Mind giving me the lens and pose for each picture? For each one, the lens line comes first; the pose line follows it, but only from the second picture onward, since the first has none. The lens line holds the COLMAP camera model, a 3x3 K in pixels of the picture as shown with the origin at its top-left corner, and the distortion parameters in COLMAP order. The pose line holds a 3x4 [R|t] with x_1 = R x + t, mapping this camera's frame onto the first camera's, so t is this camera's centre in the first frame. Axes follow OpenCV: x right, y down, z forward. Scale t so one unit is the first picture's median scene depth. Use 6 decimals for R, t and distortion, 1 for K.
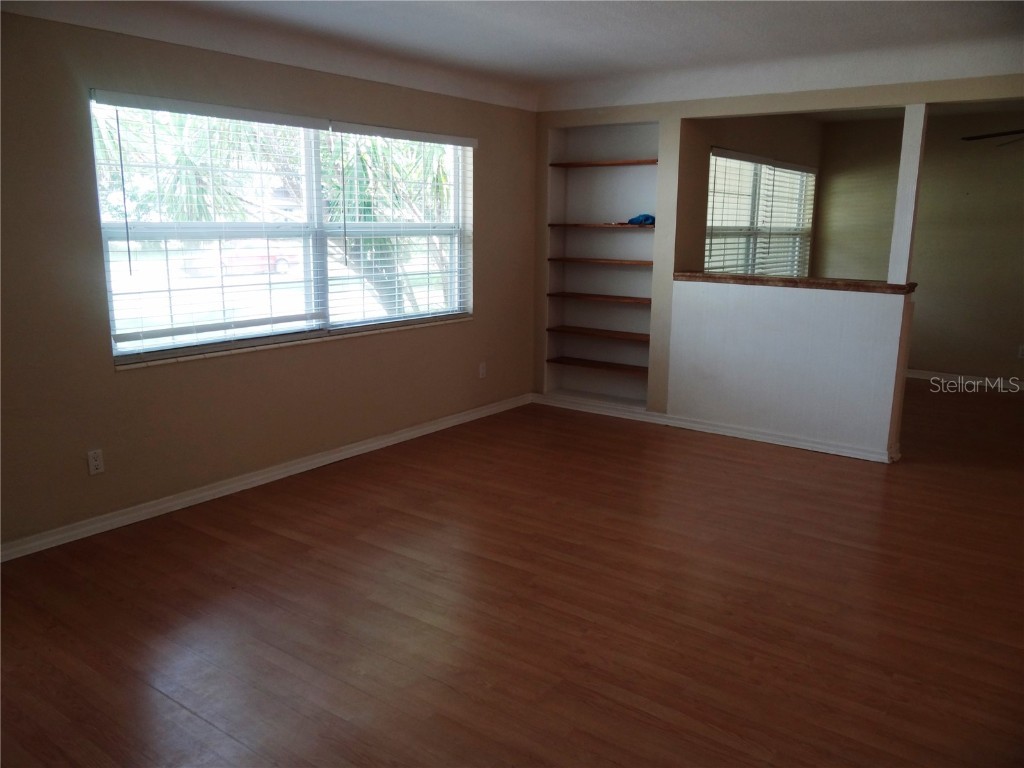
lens RADIAL K [[805.5, 0, 508.3], [0, 805.5, 388.1], [0, 0, 1]] dist [0.003607, 0.001903]
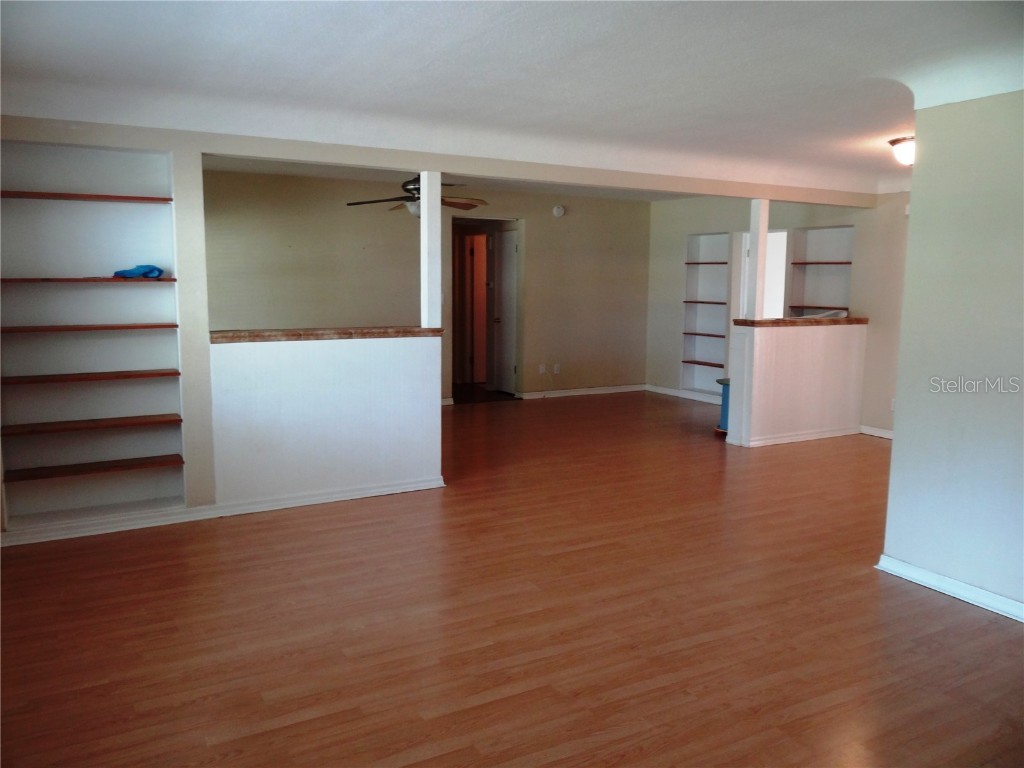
lens RADIAL K [[805.5, 0, 507.9], [0, 805.5, 379.1], [0, 0, 1]] dist [0.003607, 0.001903]
pose [[0.403684, -0.124733, 0.906356, -0.434043], [0.186267, 0.981119, 0.052060, -0.084356], [-0.895736, 0.147808, 0.419296, 0.383737]]
